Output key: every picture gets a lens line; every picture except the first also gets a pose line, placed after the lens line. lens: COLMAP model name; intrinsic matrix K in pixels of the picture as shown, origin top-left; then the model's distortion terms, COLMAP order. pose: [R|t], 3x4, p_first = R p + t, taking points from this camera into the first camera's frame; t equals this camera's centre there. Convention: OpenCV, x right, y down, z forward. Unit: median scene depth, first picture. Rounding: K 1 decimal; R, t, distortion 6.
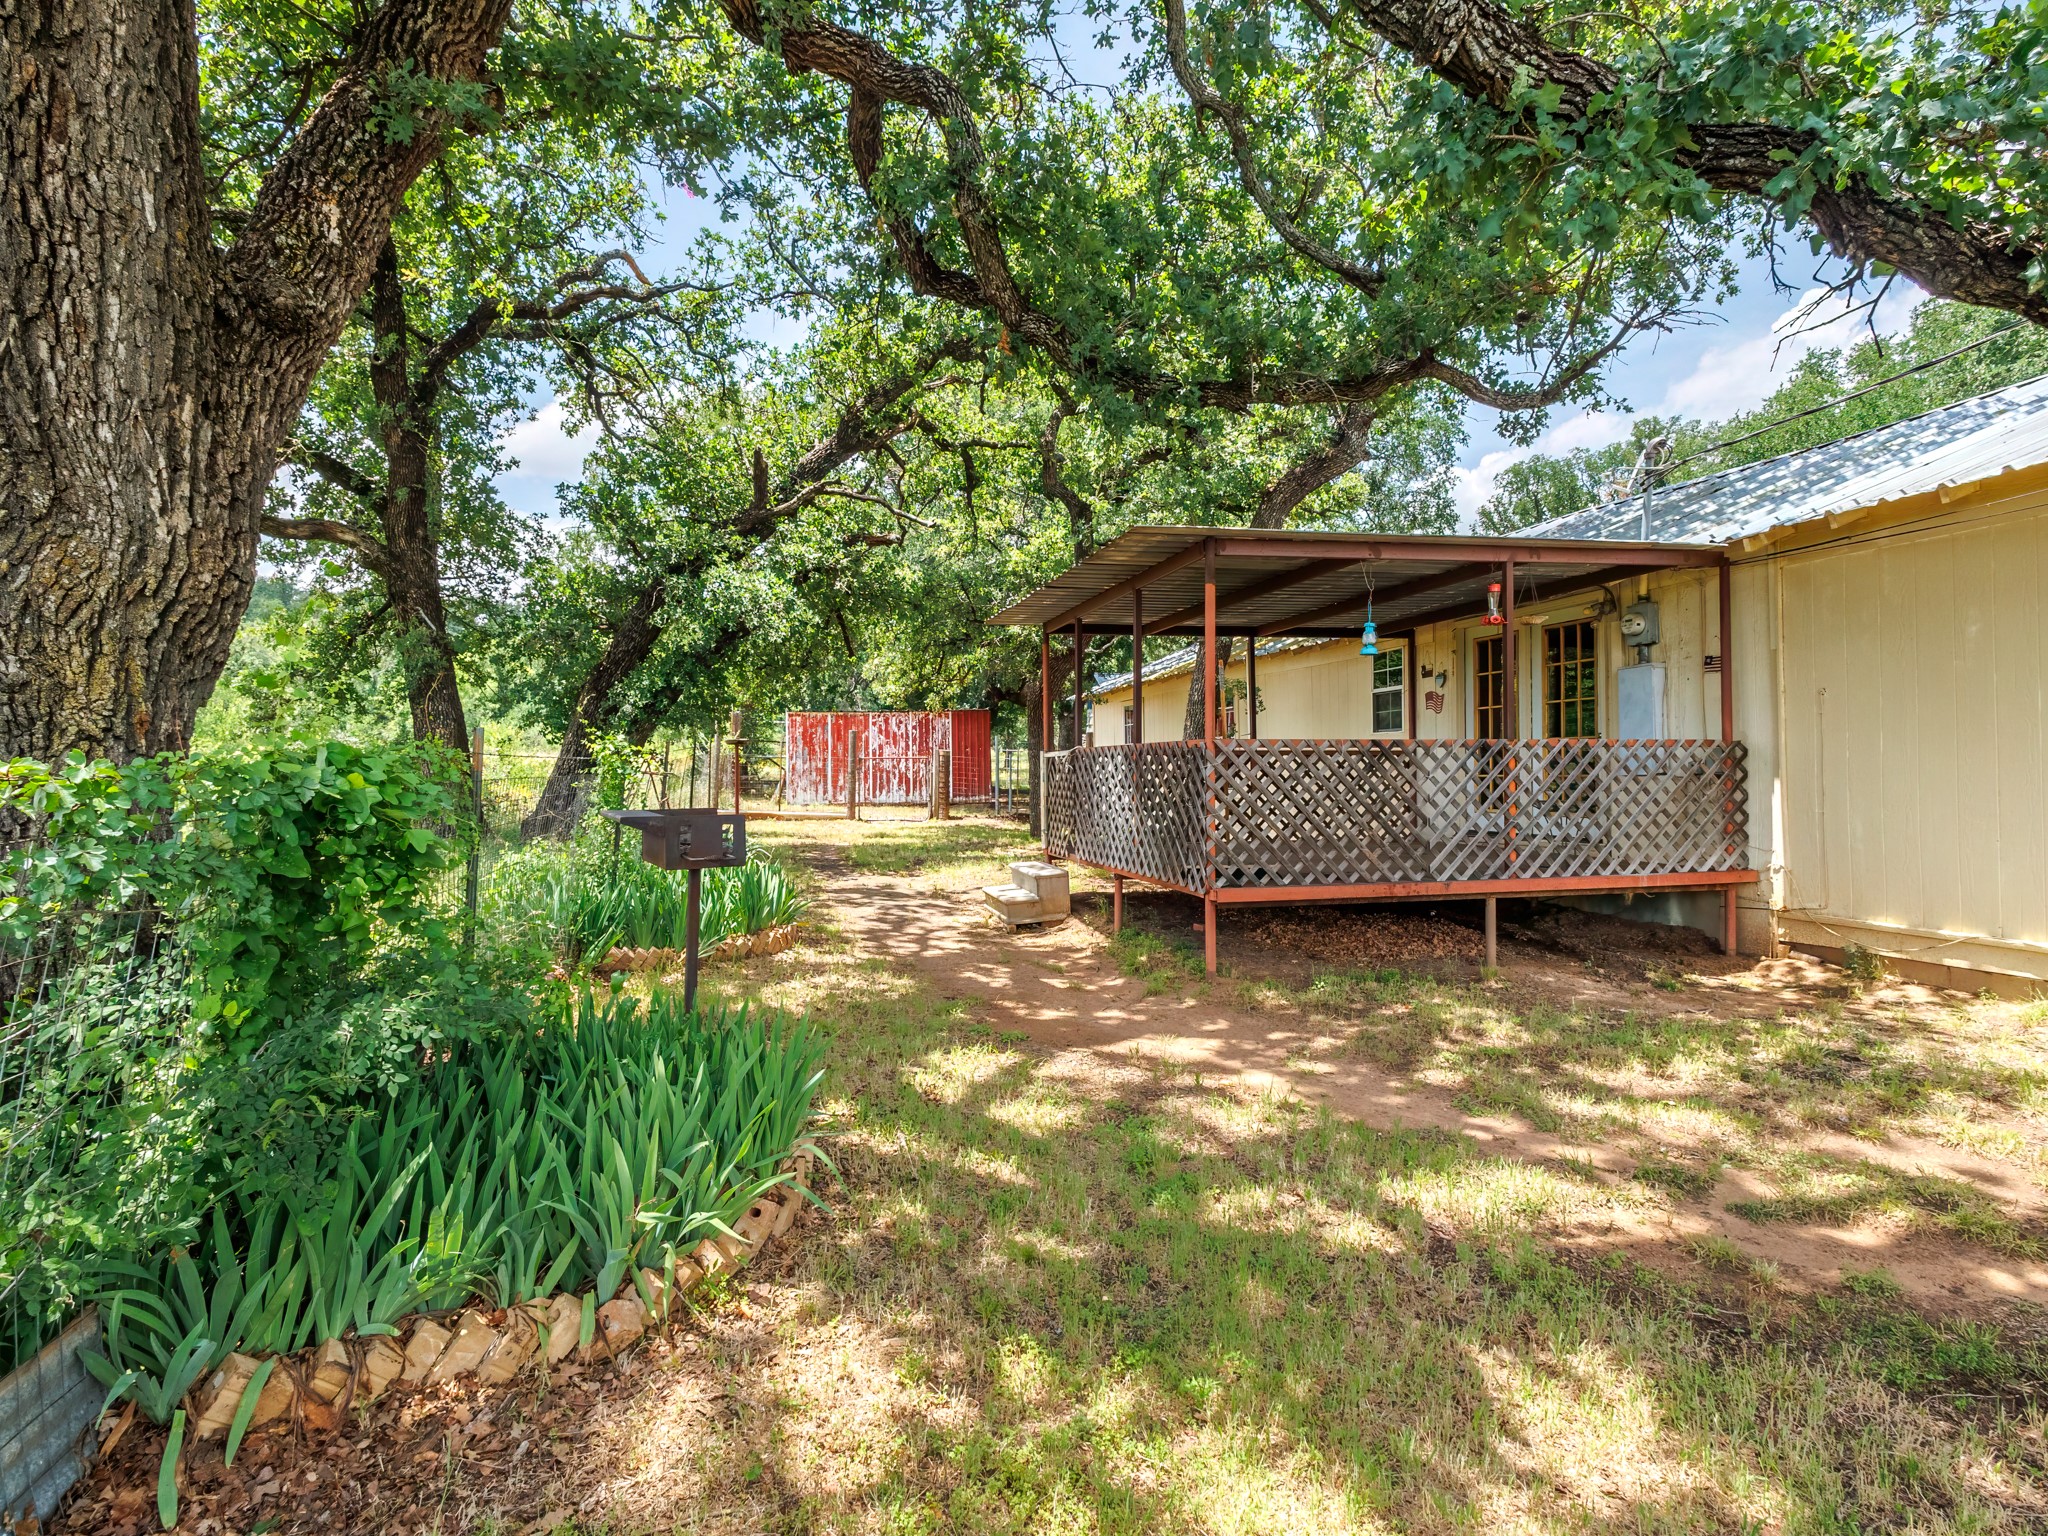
lens RADIAL K [[1048.4, 0, 1024.0], [0, 1048.4, 768.0], [0, 0, 1]] dist [0.018716, 0.000551]
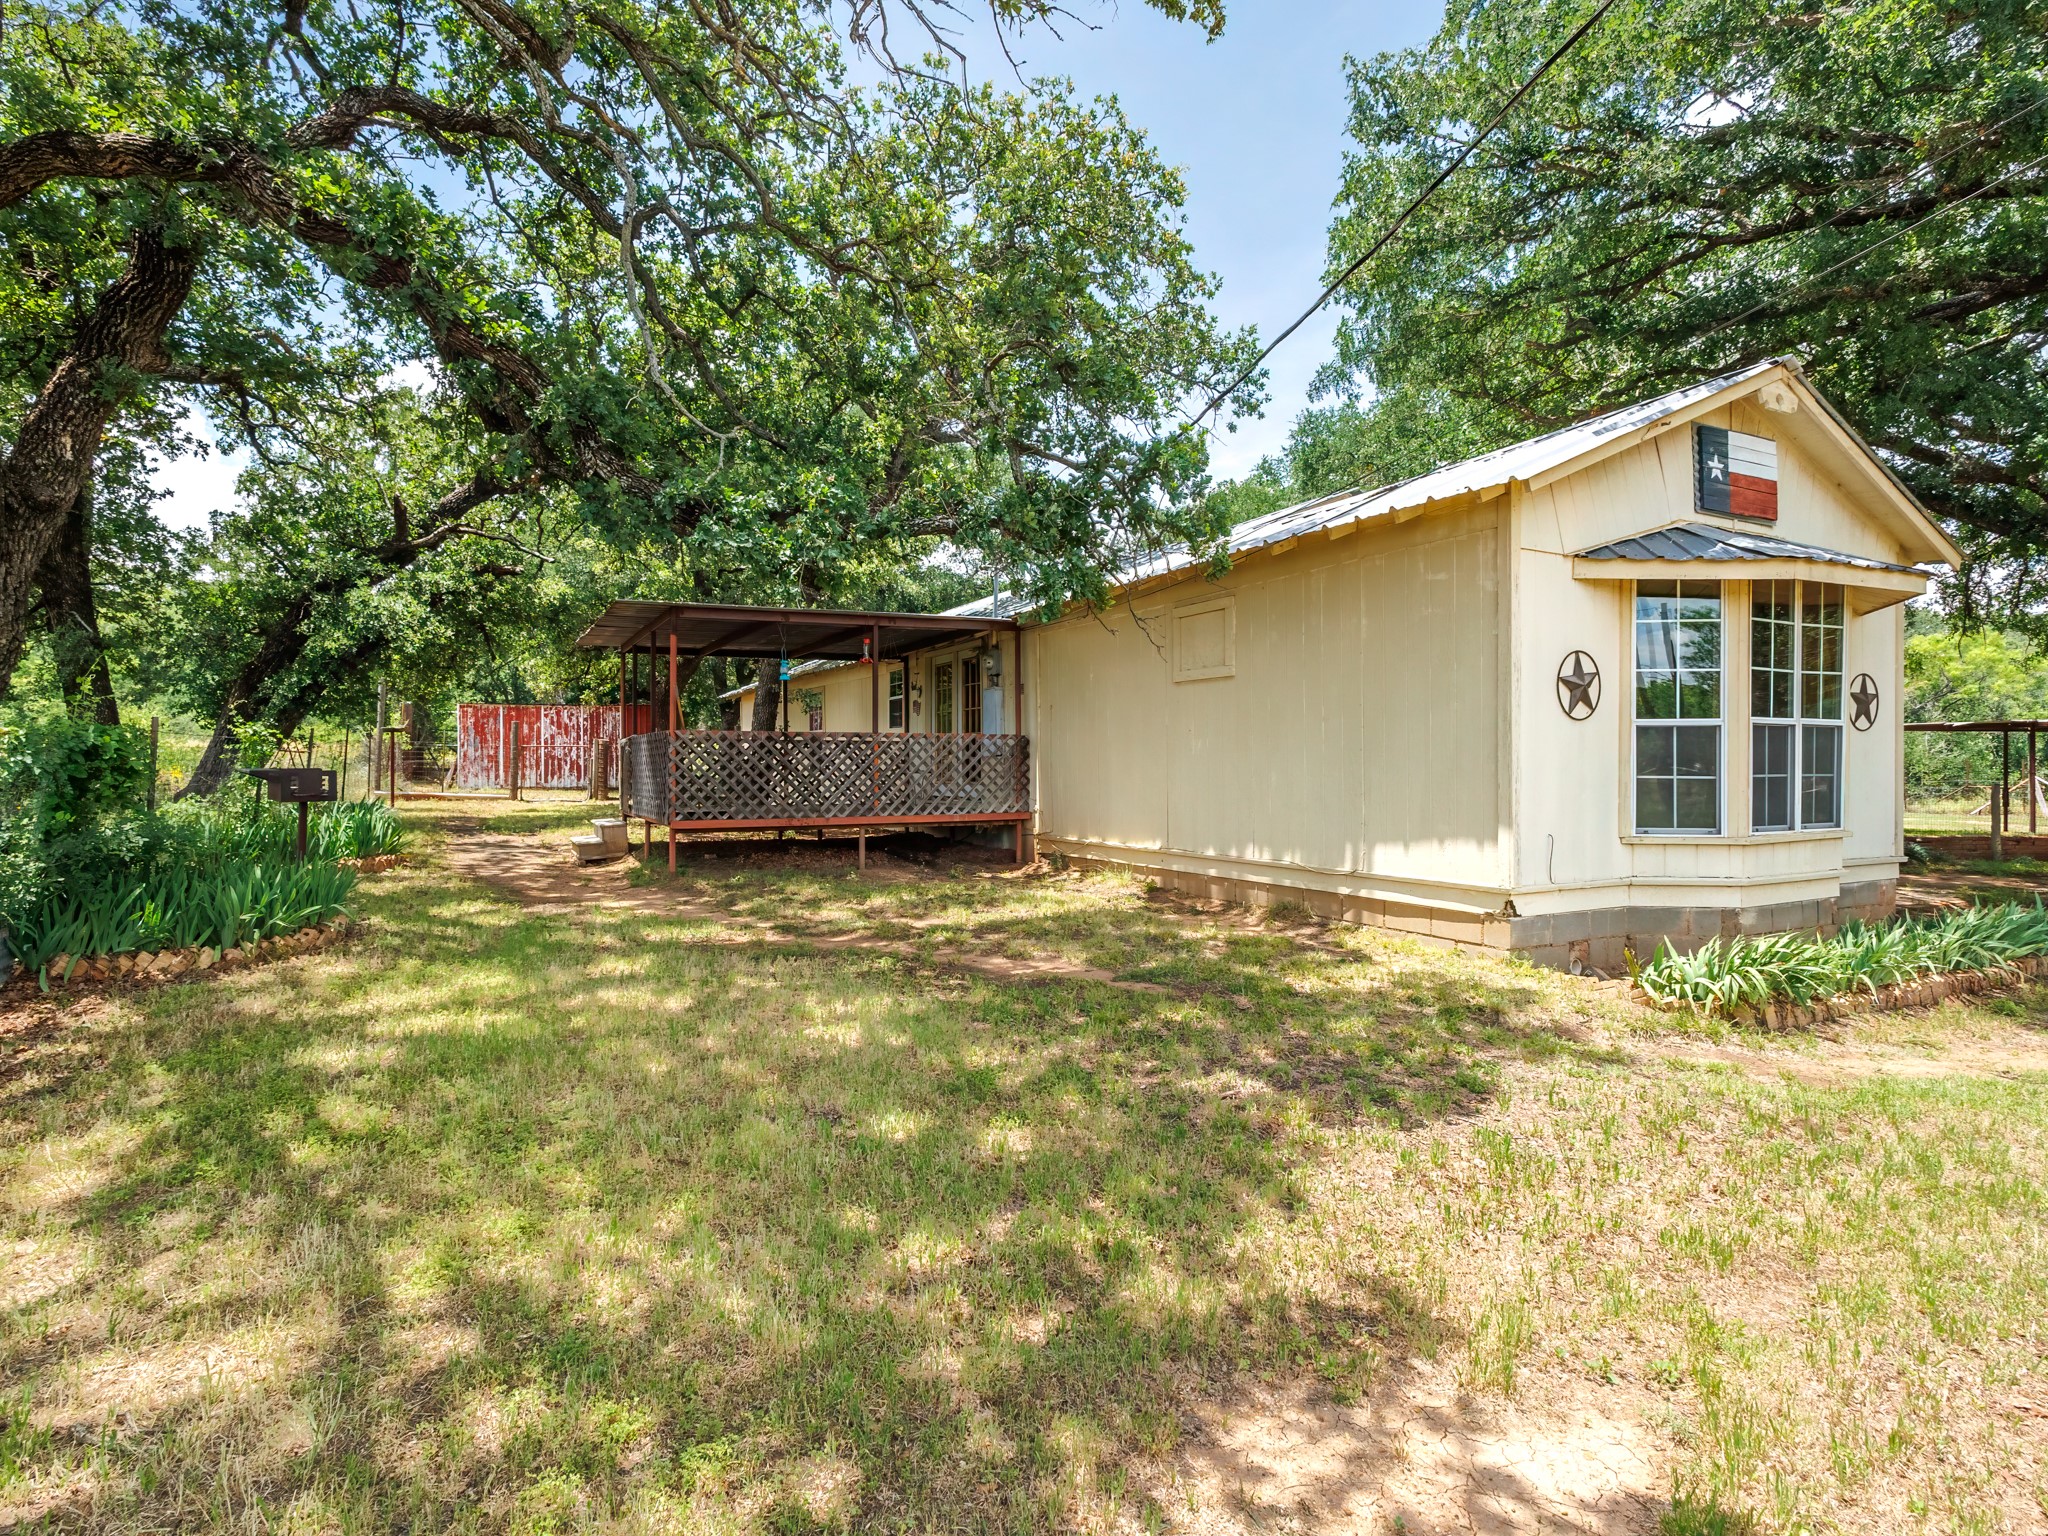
lens RADIAL K [[1045.9, 0, 1024.0], [0, 1045.9, 768.0], [0, 0, 1]] dist [0.022627, -0.007005]
pose [[0.972325, 0.004200, 0.233593, 0.180080], [-0.005246, 0.999979, 0.003860, 0.012288], [-0.233572, -0.004979, 0.972327, -0.394745]]
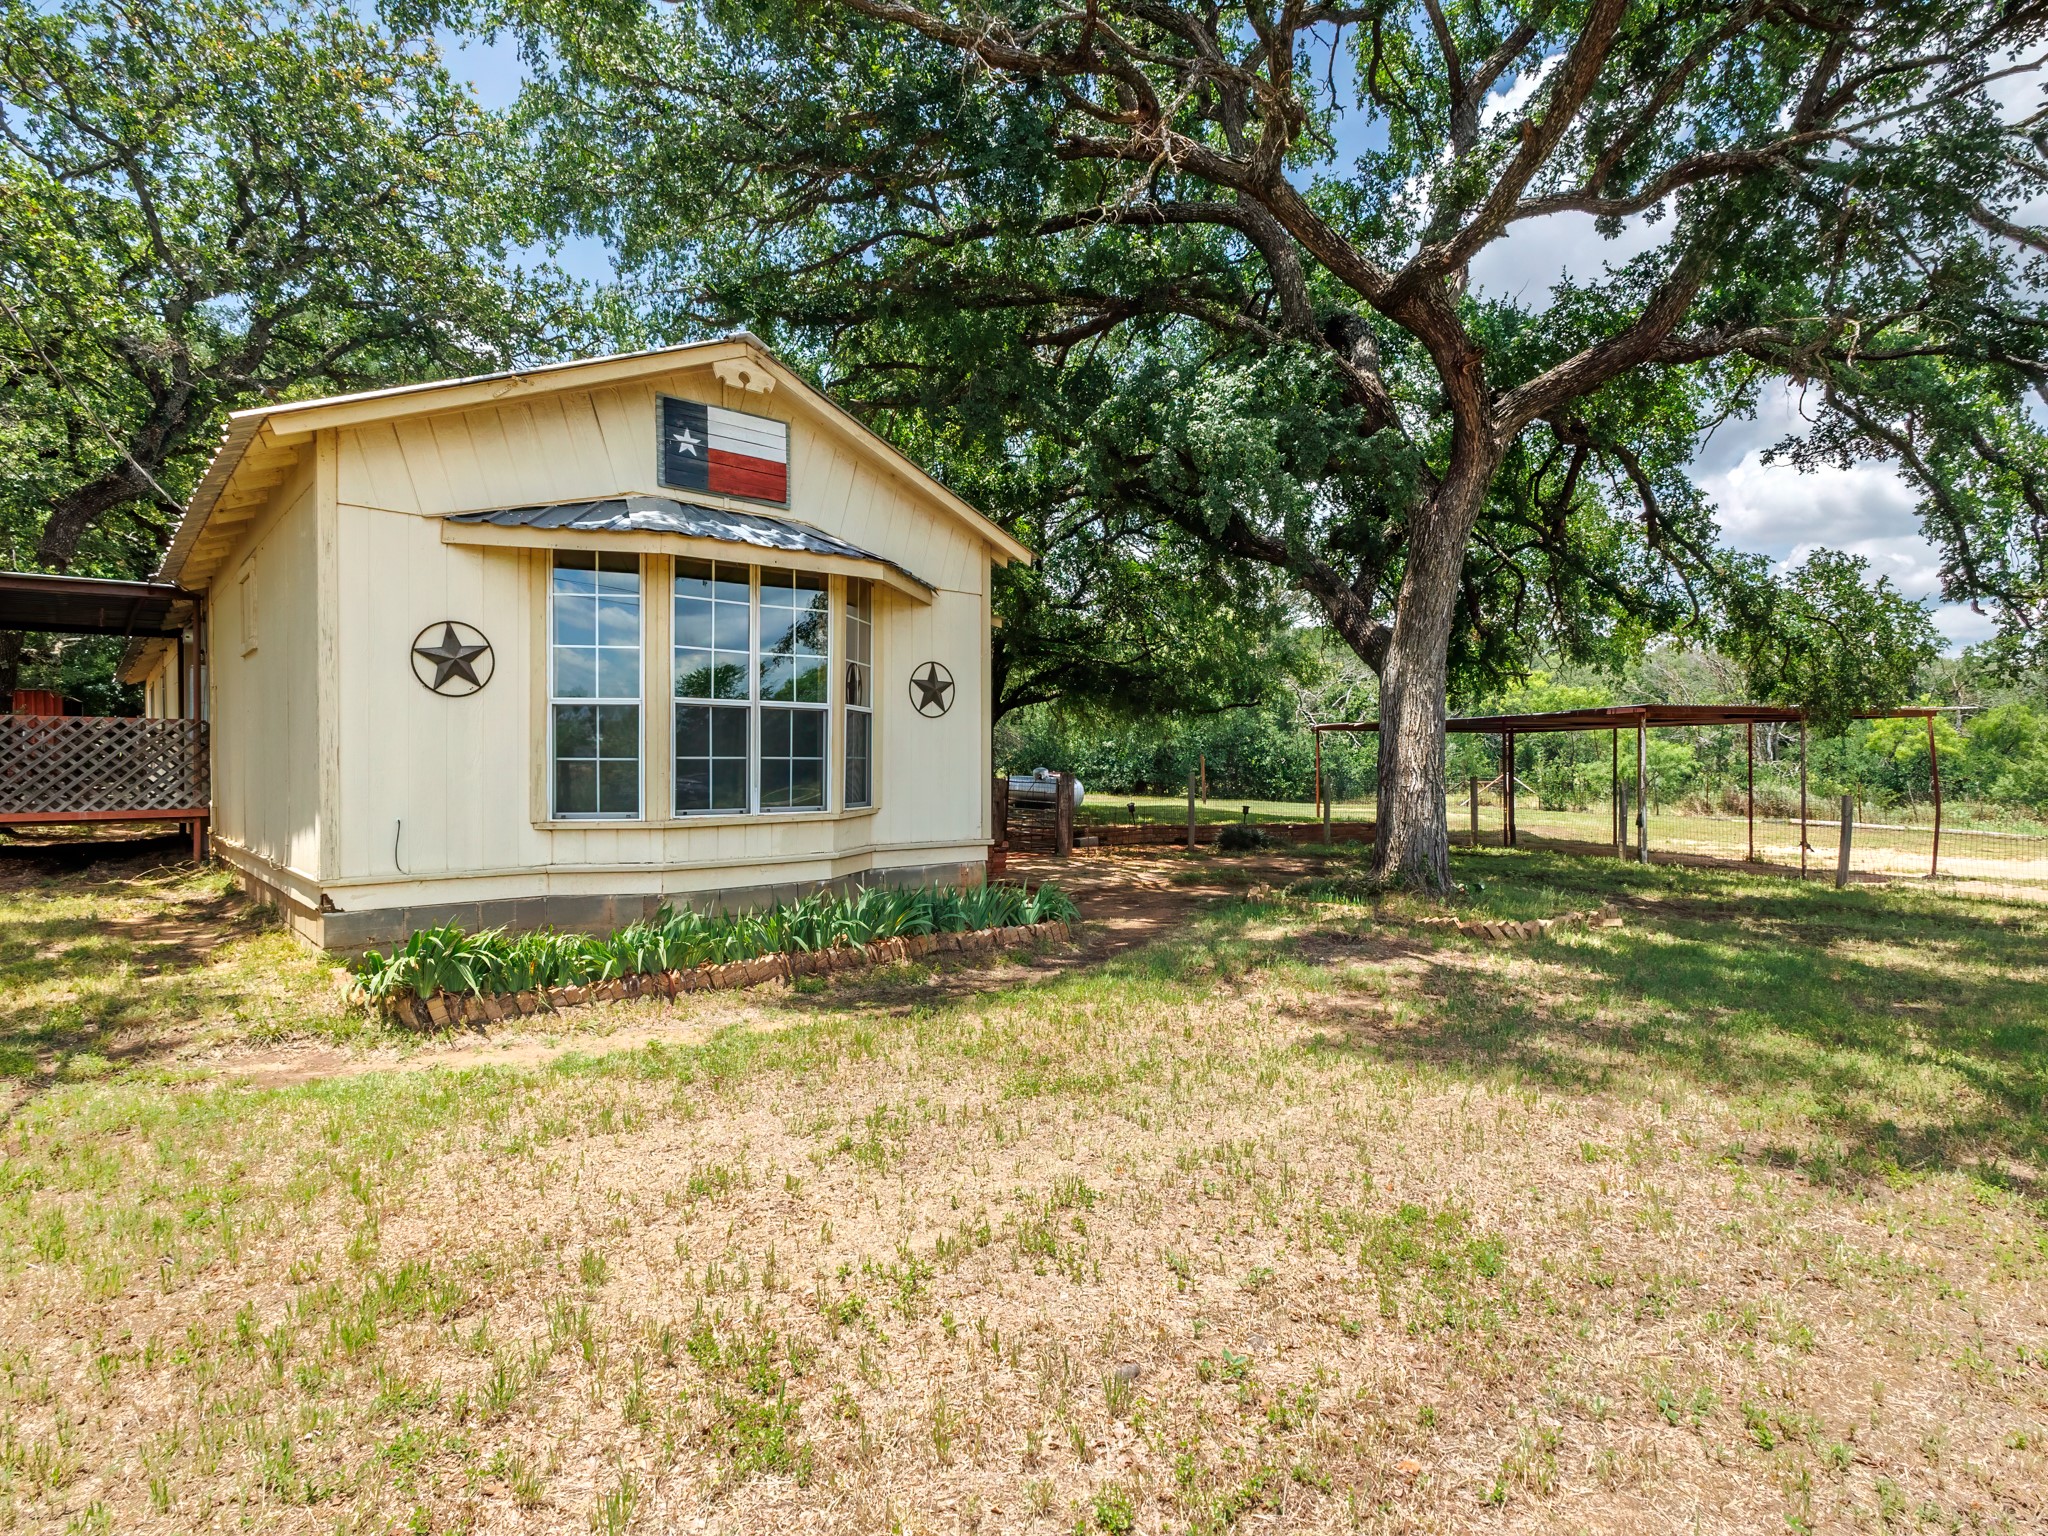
lens RADIAL K [[1048.4, 0, 1024.0], [0, 1048.4, 768.0], [0, 0, 1]] dist [0.018716, 0.000551]
pose [[0.893999, 0.001800, 0.448065, 0.647703], [-0.000365, 0.999995, -0.003289, 0.025098], [-0.448069, 0.002777, 0.893995, -0.516189]]
